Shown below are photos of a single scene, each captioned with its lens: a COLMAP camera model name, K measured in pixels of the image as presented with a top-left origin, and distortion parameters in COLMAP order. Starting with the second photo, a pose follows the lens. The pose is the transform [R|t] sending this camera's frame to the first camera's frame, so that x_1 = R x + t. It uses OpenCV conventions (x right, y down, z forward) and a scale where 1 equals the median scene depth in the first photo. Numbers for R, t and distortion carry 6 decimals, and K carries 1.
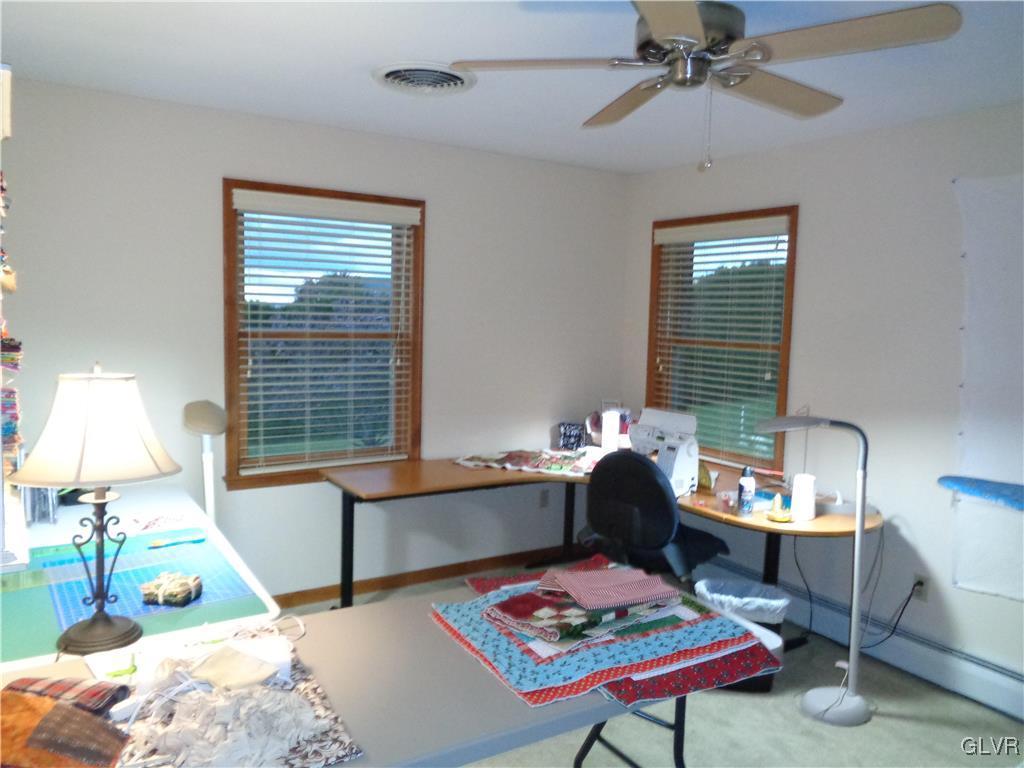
lens RADIAL K [[780.1, 0, 519.7], [0, 780.1, 386.2], [0, 0, 1]] dist [0.005333, 0.006057]
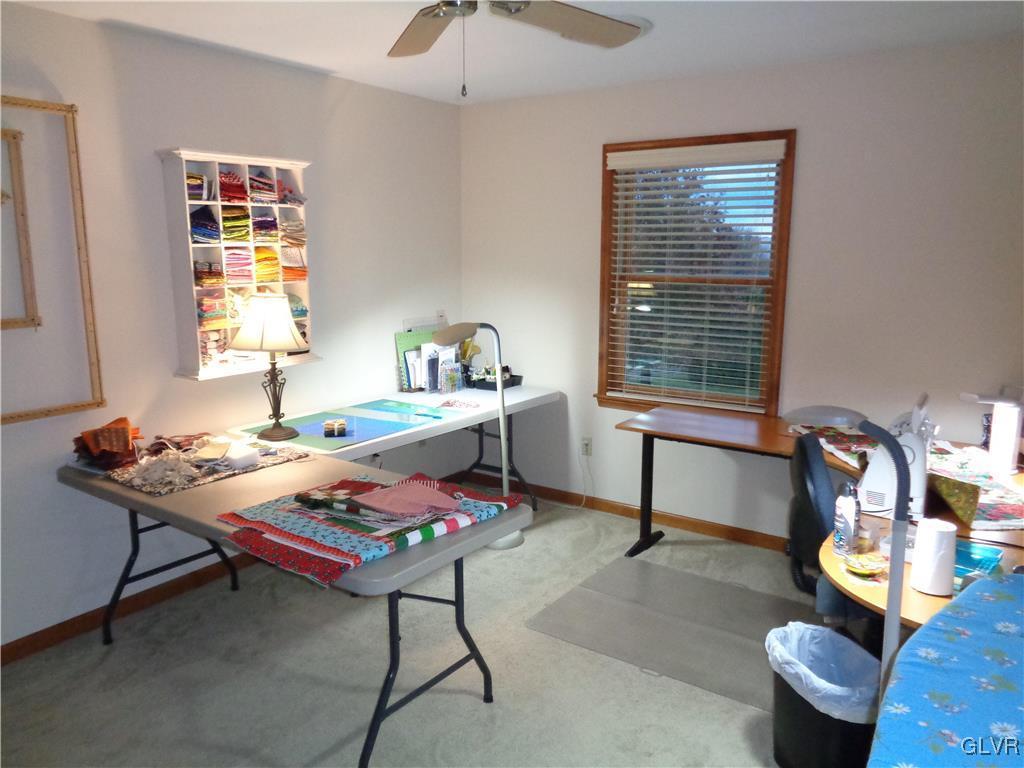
lens RADIAL K [[780.1, 0, 520.5], [0, 780.1, 379.1], [0, 0, 1]] dist [0.005333, 0.006057]
pose [[0.378505, 0.126295, -0.916942, 0.962189], [-0.082509, 0.991307, 0.102479, -0.031860], [0.921914, 0.036867, 0.385636, 0.583205]]
